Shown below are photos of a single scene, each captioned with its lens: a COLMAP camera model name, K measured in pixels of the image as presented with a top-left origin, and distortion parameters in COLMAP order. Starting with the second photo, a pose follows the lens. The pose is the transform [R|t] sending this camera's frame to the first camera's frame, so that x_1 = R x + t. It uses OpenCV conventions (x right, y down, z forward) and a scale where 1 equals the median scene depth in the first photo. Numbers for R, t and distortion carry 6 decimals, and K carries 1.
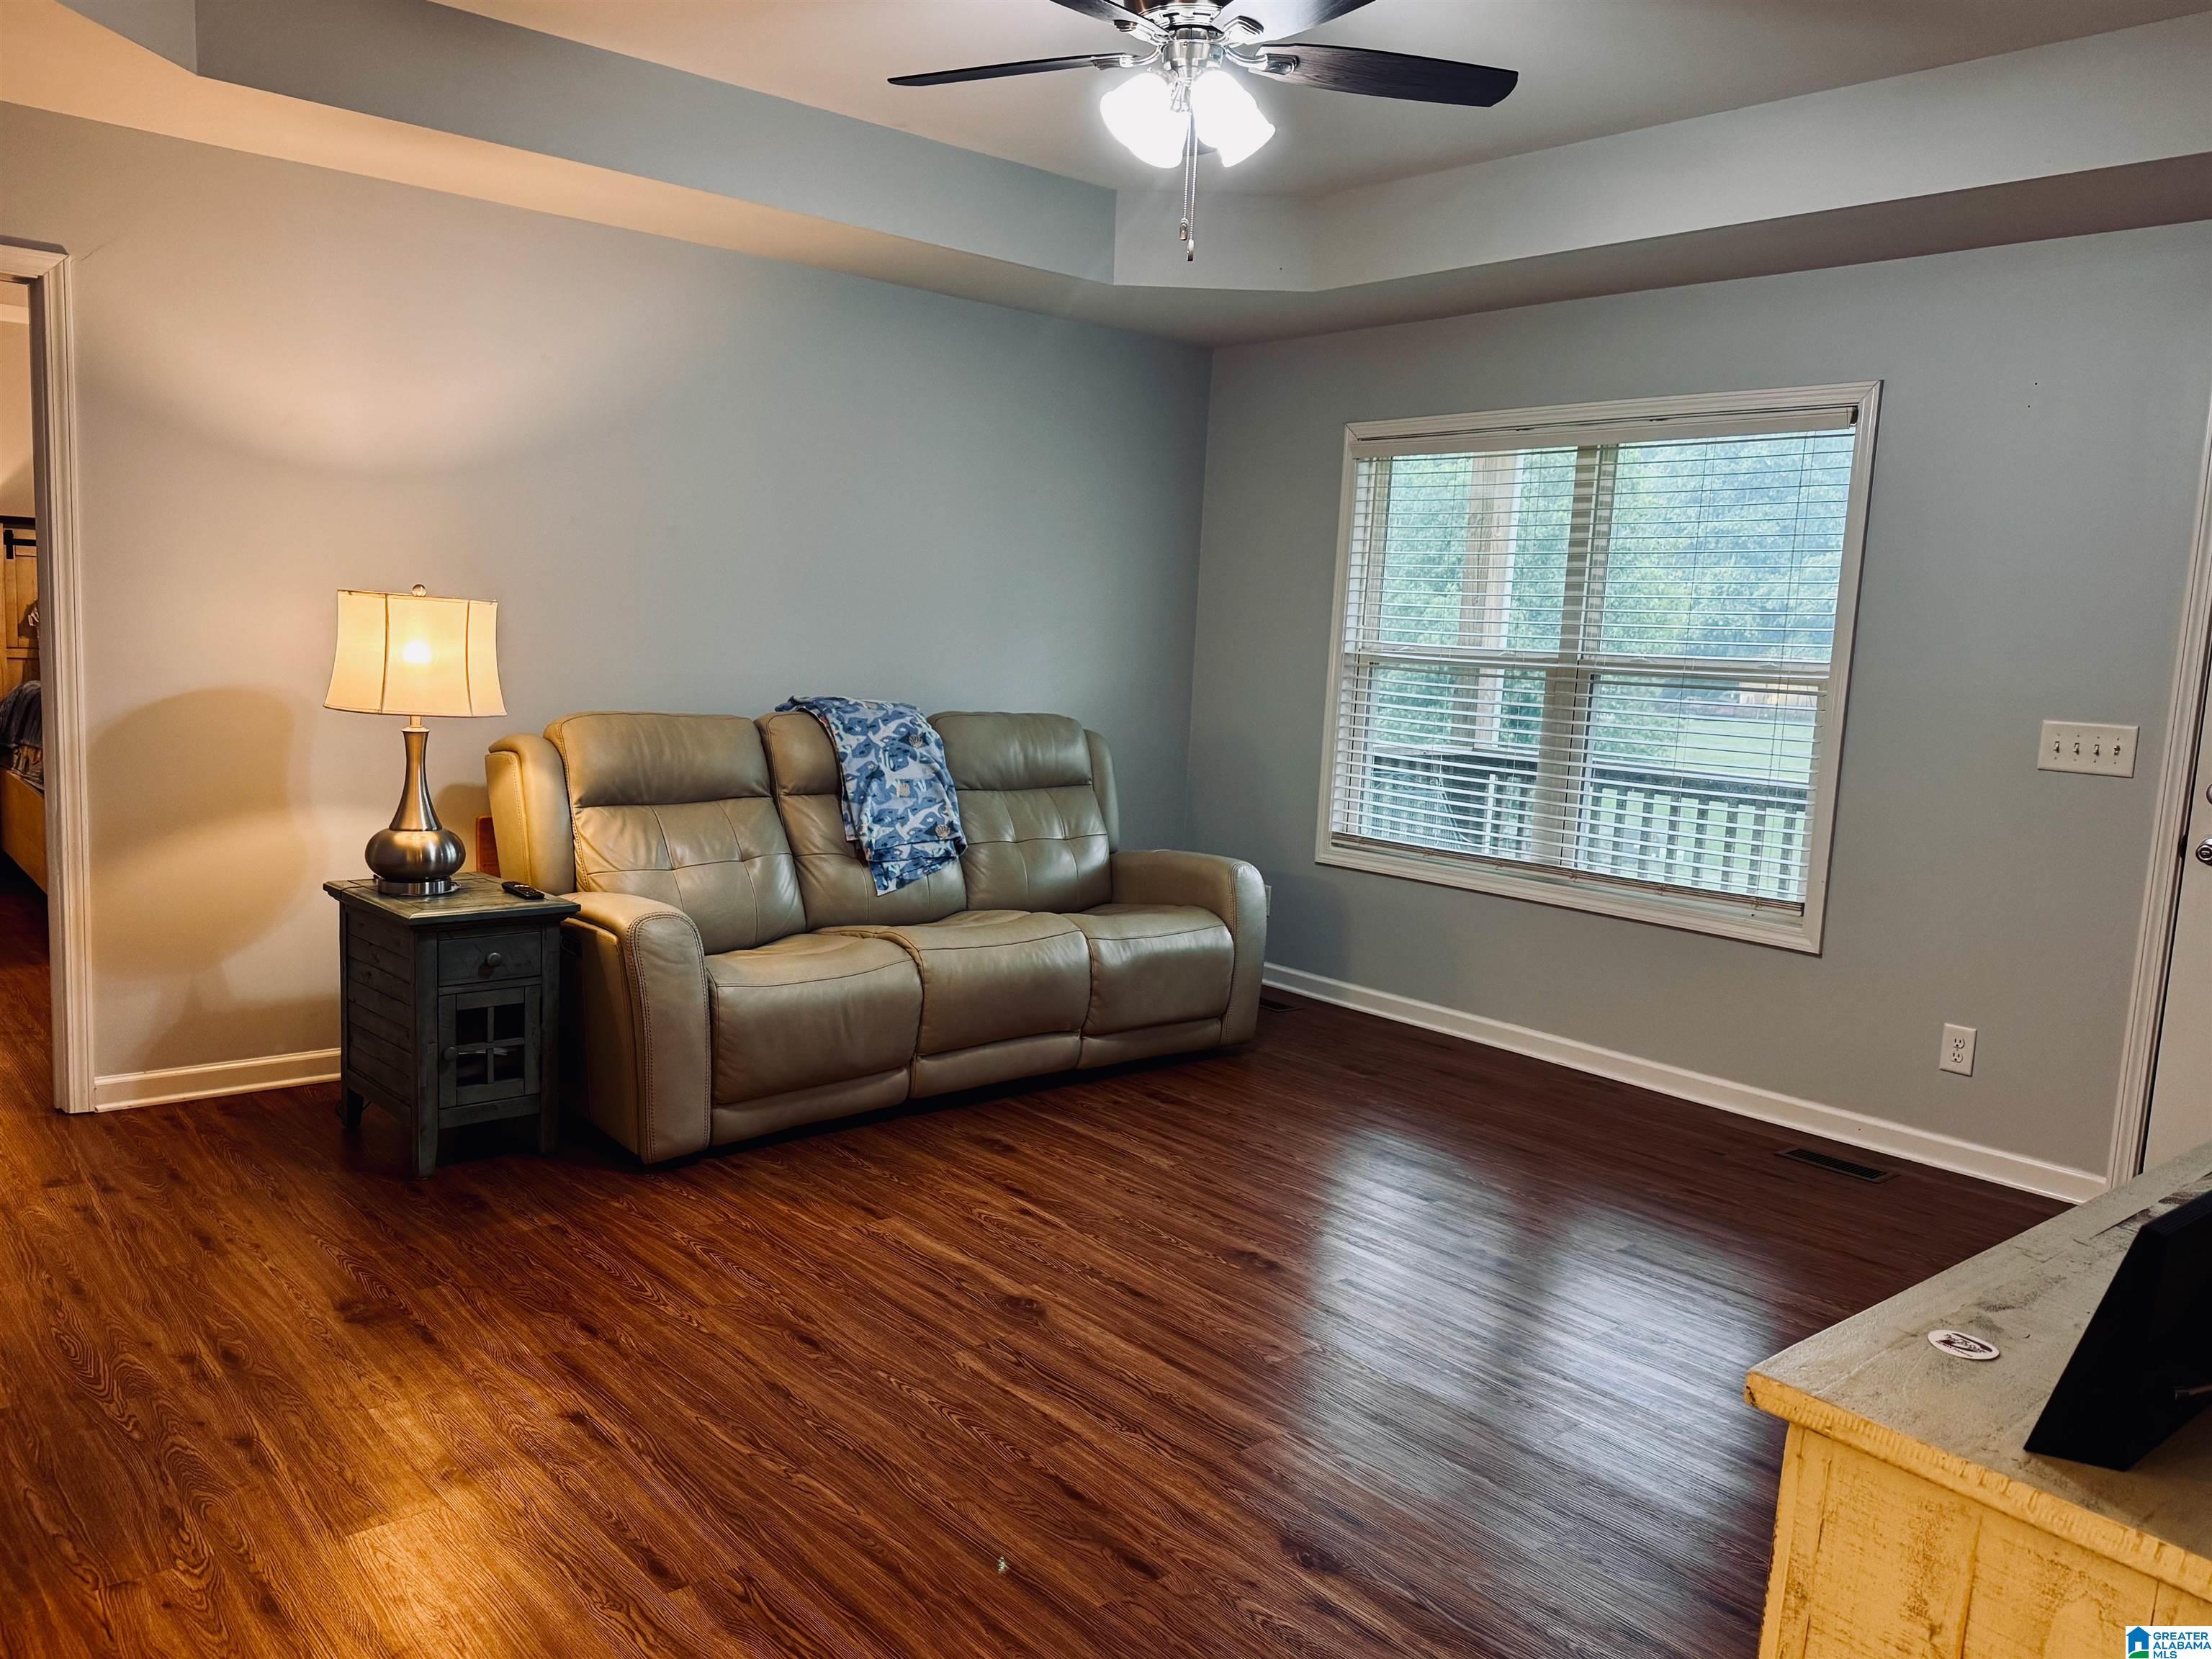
lens RADIAL K [[1646.2, 0, 1107.6], [0, 1646.2, 835.8], [0, 0, 1]] dist [0.161696, -0.289465]
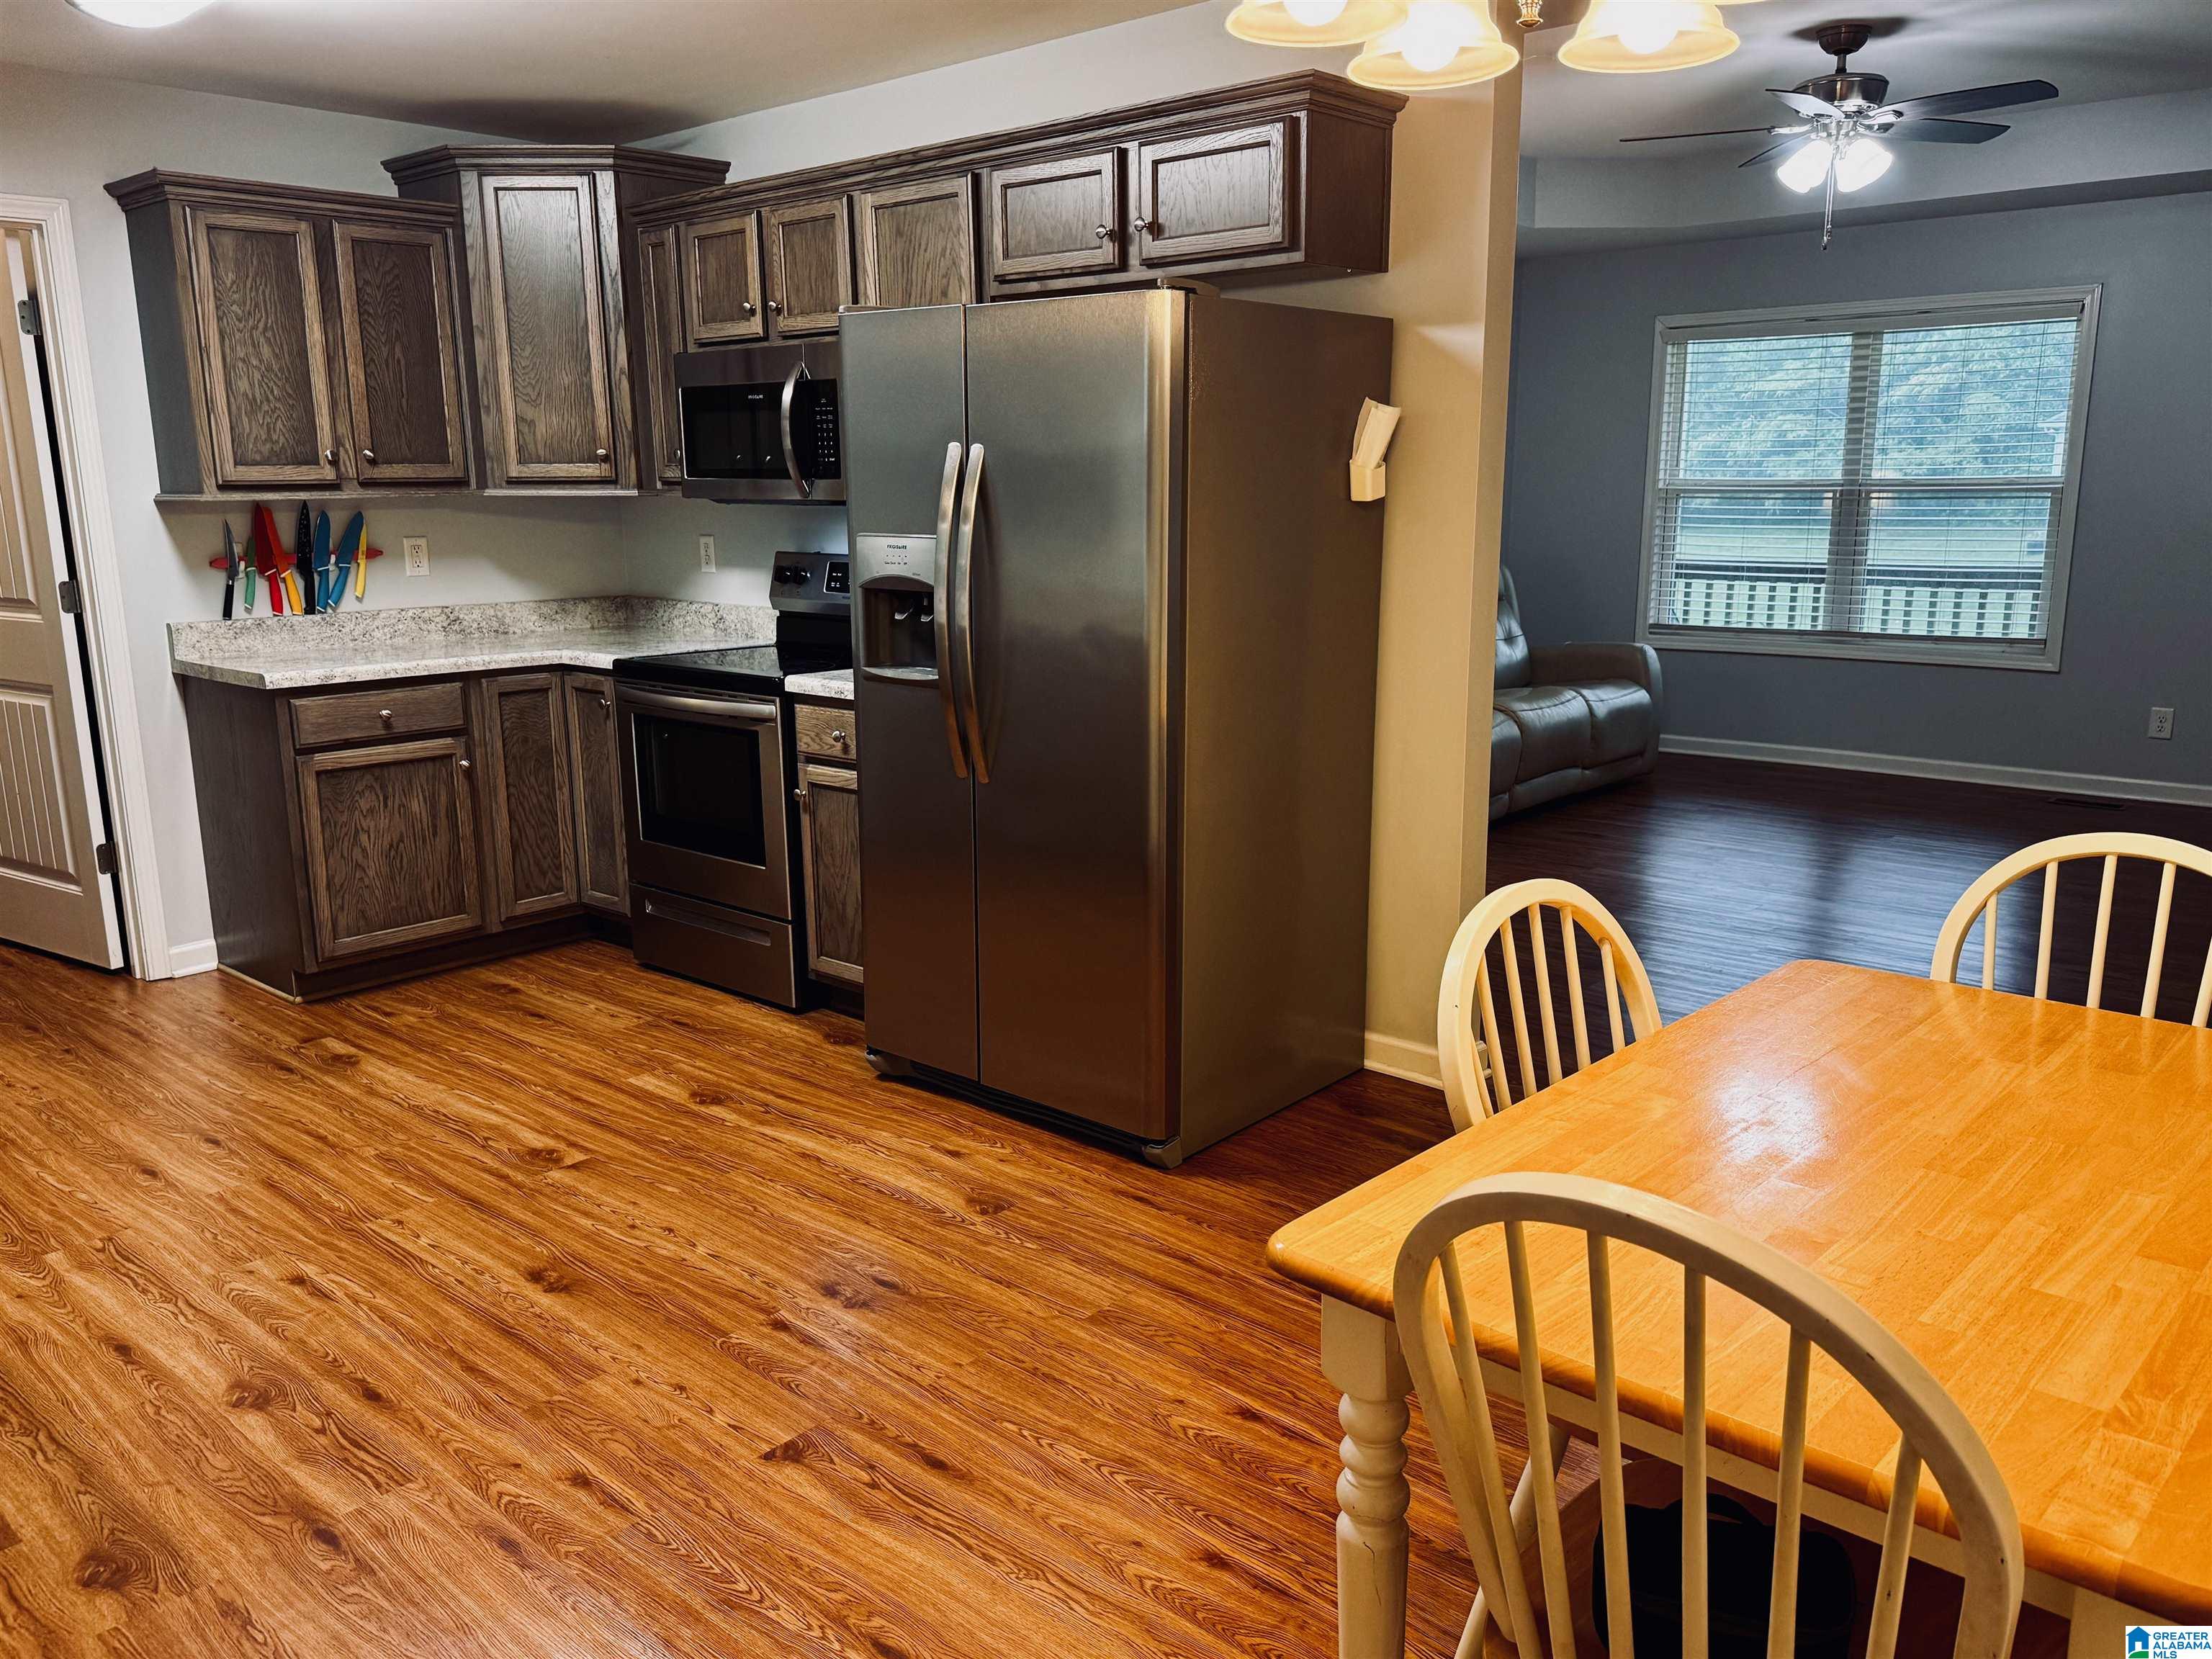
lens RADIAL K [[1680.9, 0, 1086.8], [0, 1680.9, 849.9], [0, 0, 1]] dist [0.004405, 0.002129]
pose [[0.991160, -0.084355, 0.102400, -0.675144], [0.074317, 0.992391, 0.098169, 0.017180], [-0.109901, -0.089691, 0.989887, -0.459631]]
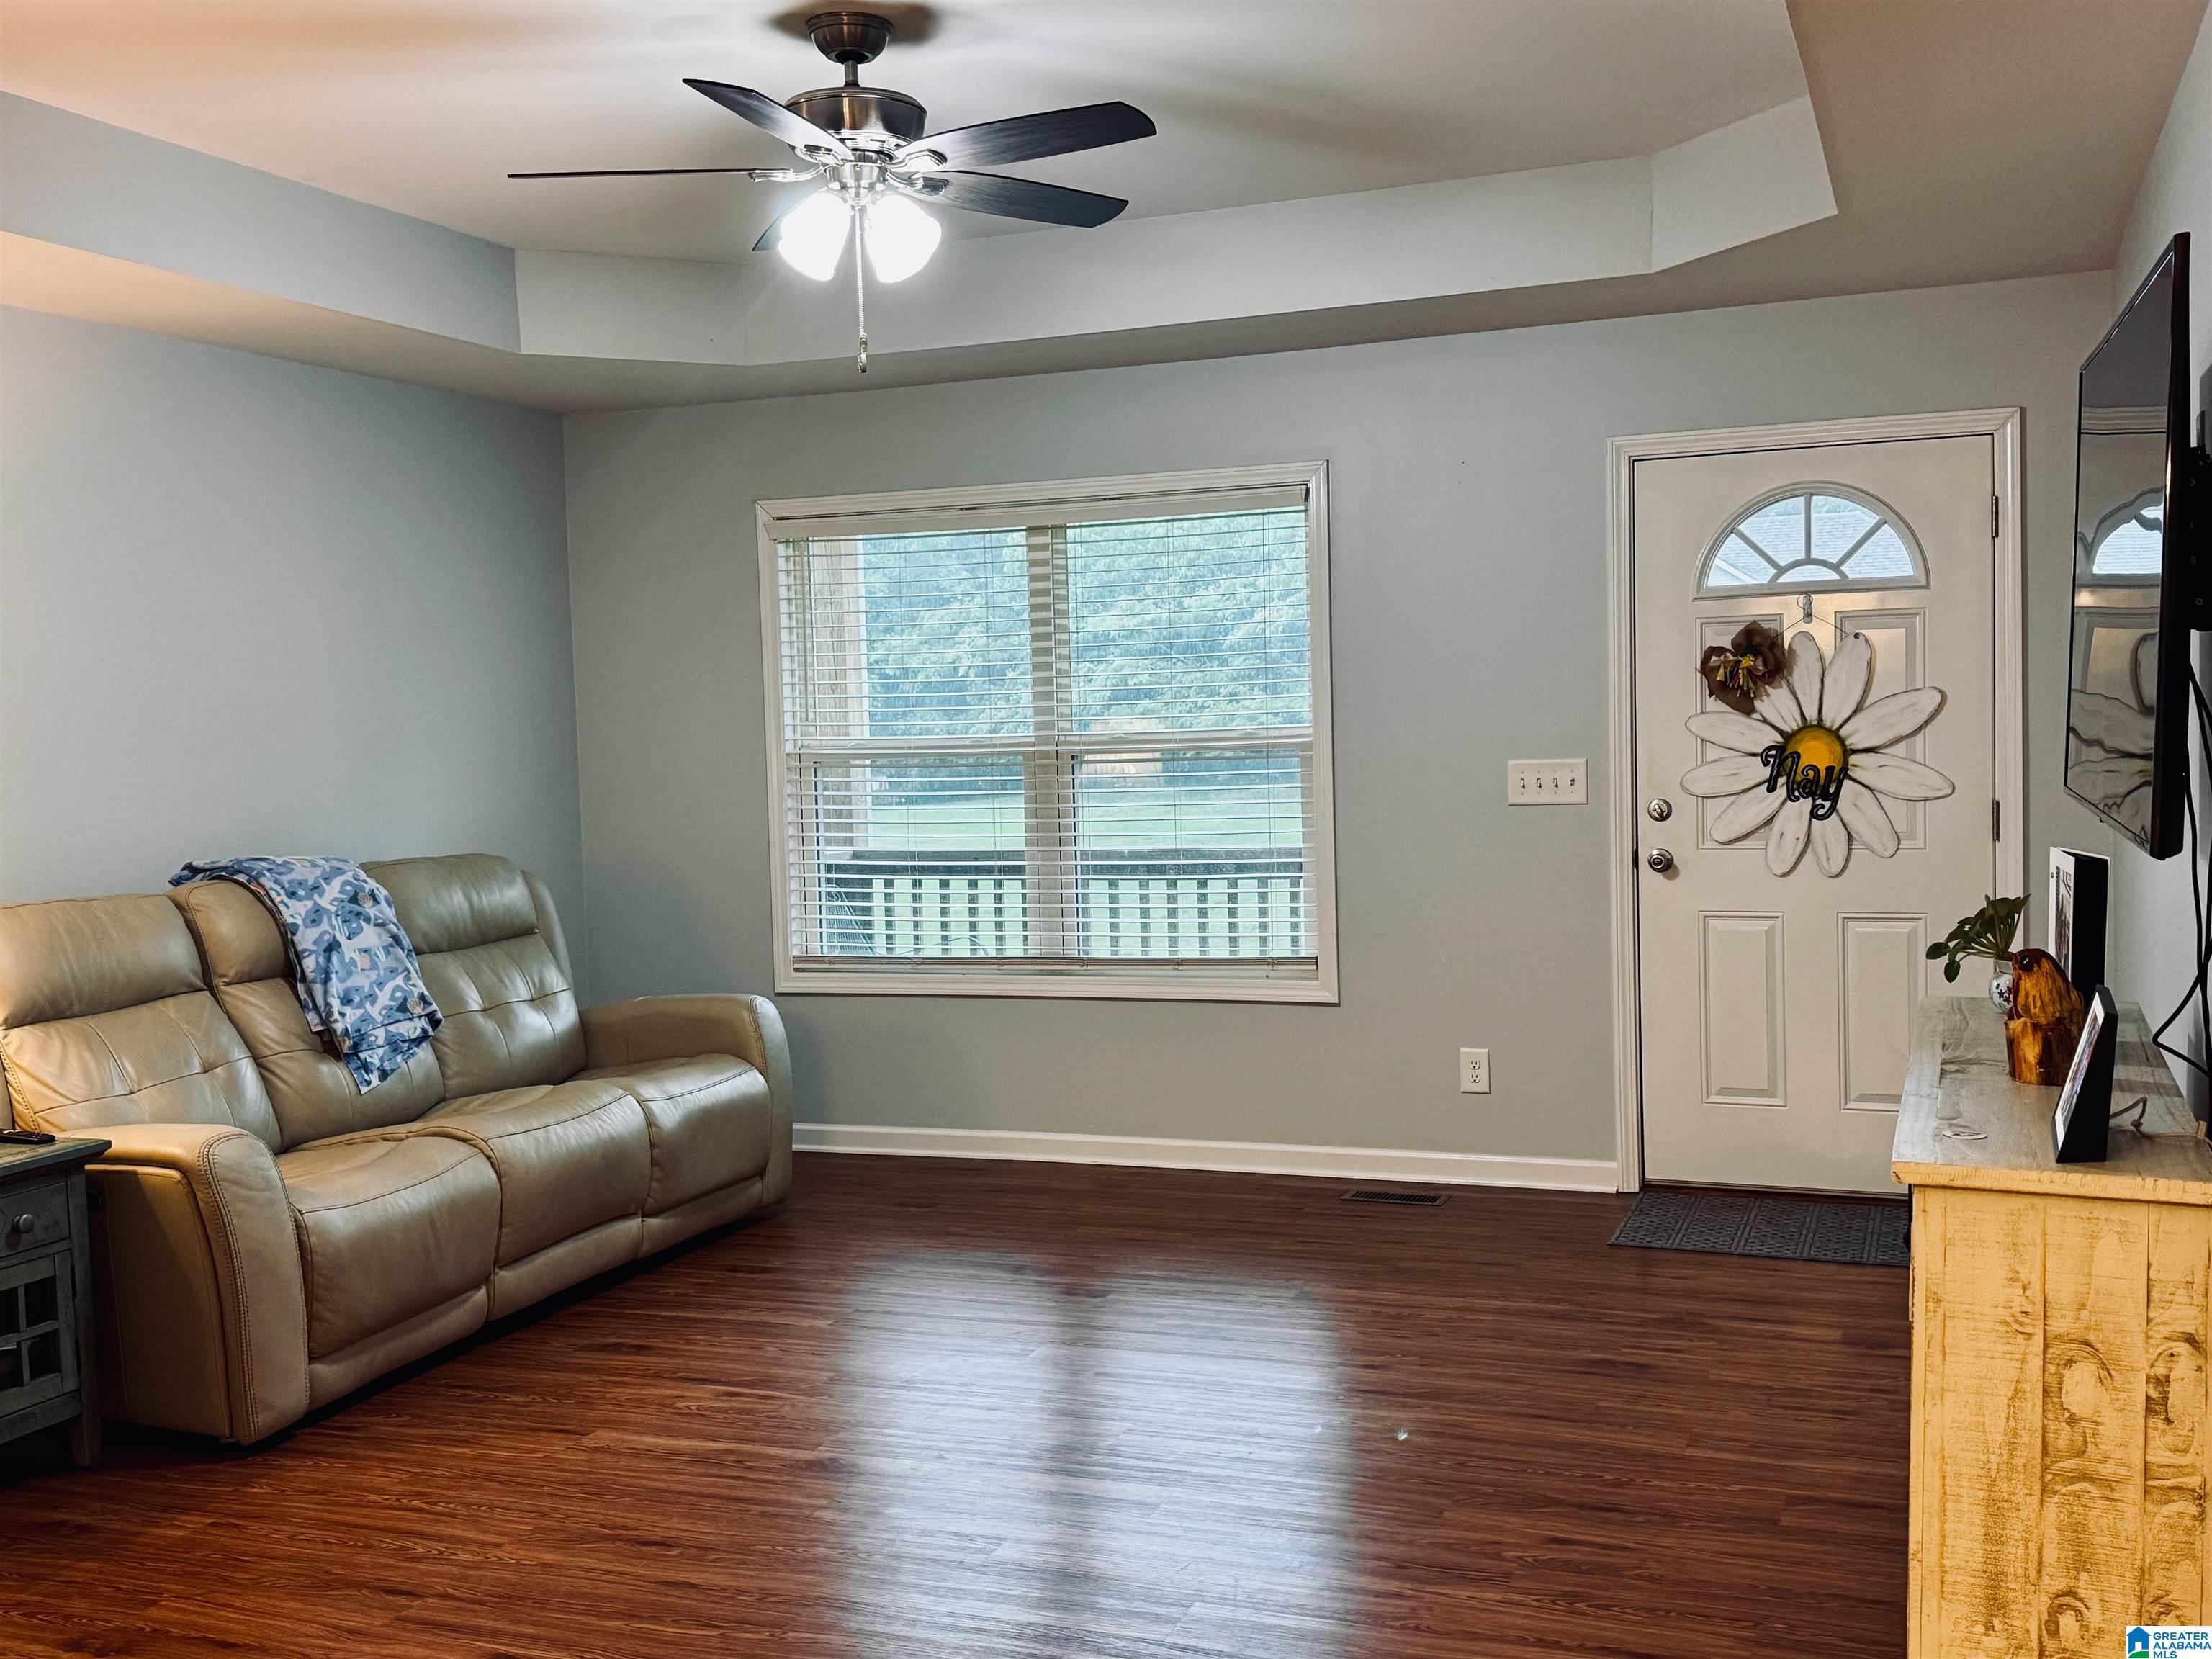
lens RADIAL K [[2169.4, 0, 1121.6], [0, 2169.4, 839.7], [0, 0, 1]] dist [0.172232, -0.375981]
pose [[0.878855, -0.100191, 0.466449, -0.347222], [0.131196, 0.990760, -0.034382, -0.001263], [-0.458695, 0.091413, 0.883879, -0.153903]]
